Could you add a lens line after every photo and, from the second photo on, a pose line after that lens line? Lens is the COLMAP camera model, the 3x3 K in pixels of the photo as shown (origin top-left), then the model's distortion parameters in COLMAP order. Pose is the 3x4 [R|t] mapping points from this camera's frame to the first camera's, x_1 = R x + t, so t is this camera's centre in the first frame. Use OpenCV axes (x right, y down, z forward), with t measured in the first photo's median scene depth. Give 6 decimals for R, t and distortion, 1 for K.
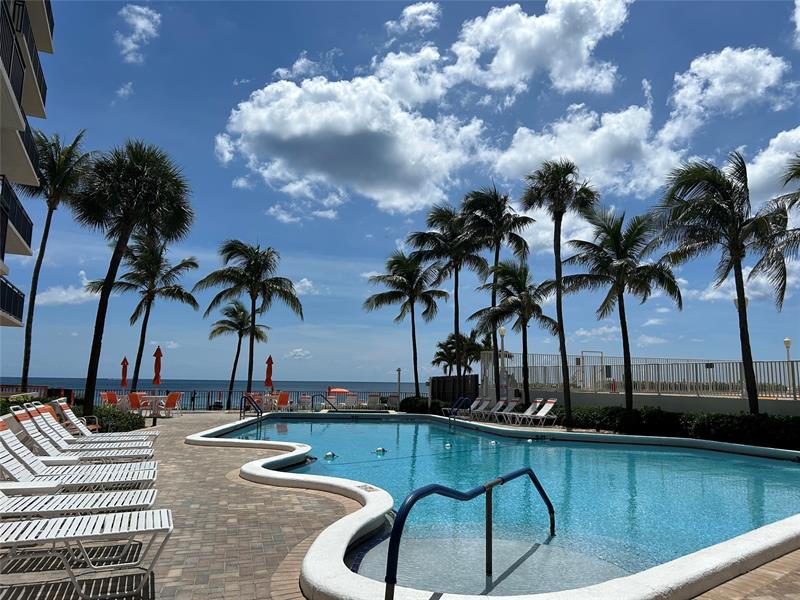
lens RADIAL K [[613.1, 0, 401.2], [0, 613.1, 302.9], [0, 0, 1]] dist [0.031888, -0.011034]
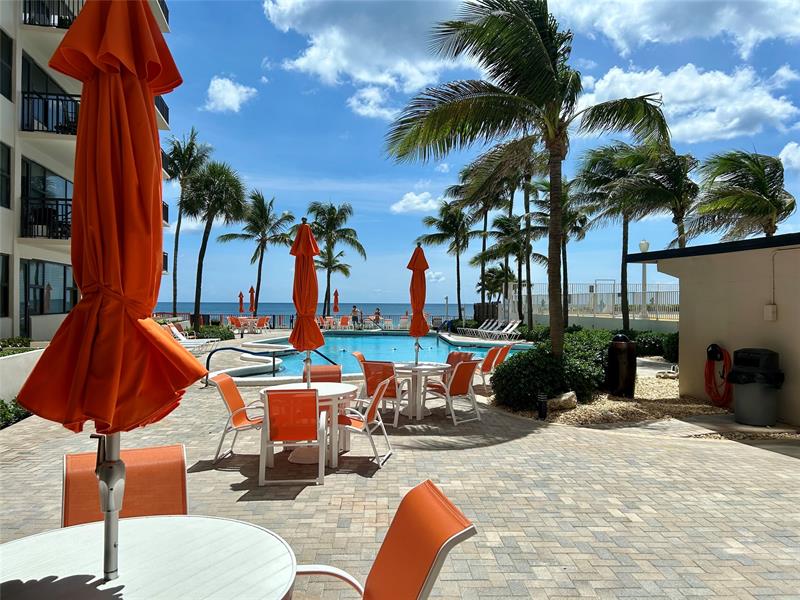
lens RADIAL K [[613.1, 0, 398.3], [0, 613.1, 298.7], [0, 0, 1]] dist [0.031888, -0.011034]
pose [[0.971138, -0.015180, -0.238036, 0.205928], [0.043572, 0.992470, 0.114473, -0.035906], [0.234506, -0.121540, 0.964487, -0.228983]]
